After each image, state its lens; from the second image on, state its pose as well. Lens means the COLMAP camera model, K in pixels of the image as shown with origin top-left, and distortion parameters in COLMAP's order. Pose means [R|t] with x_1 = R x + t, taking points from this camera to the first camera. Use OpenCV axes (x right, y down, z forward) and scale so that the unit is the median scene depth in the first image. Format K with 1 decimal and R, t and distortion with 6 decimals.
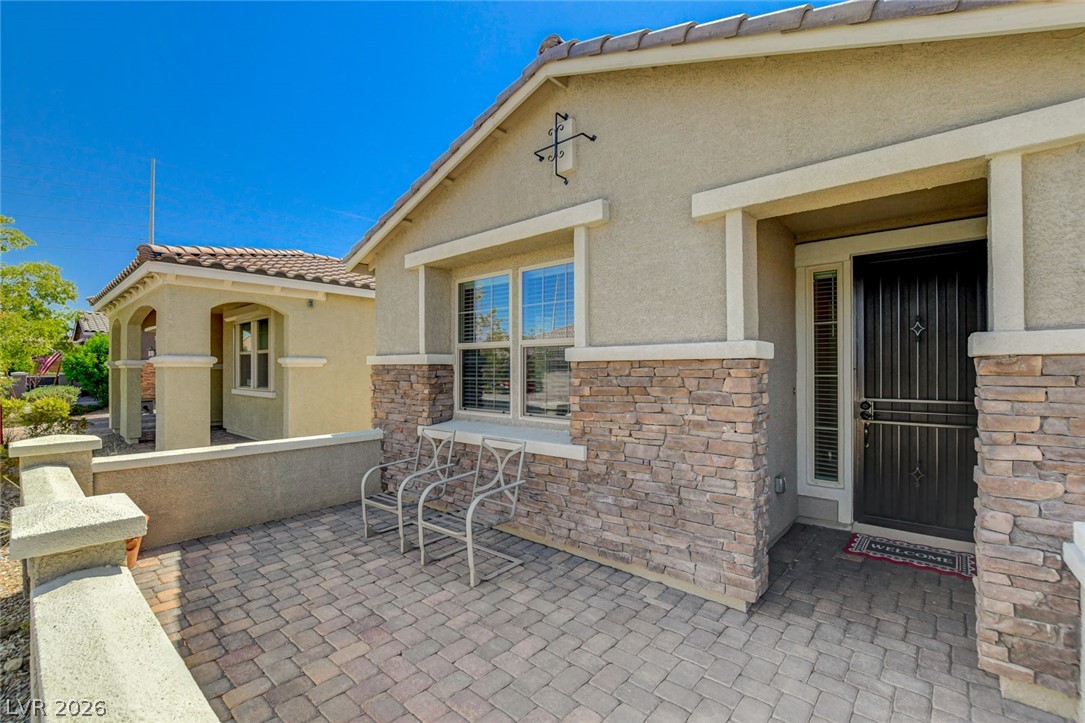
lens RADIAL K [[483.6, 0, 556.0], [0, 483.6, 366.5], [0, 0, 1]] dist [-0.020513, 0.000237]
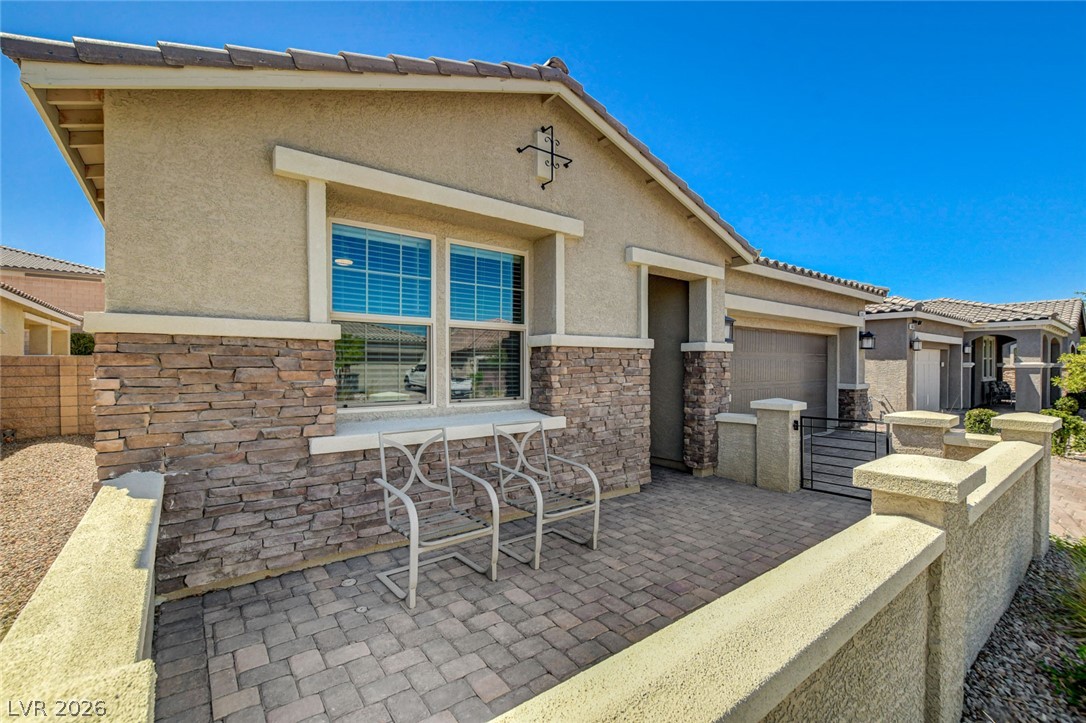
lens RADIAL K [[475.3, 0, 543.2], [0, 475.3, 366.7], [0, 0, 1]] dist [-0.023591, -0.000077]
pose [[0.193840, -0.002839, 0.981029, -1.194904], [-0.005689, 0.999976, 0.004018, 0.038347], [-0.981017, -0.006360, 0.193819, 0.871295]]
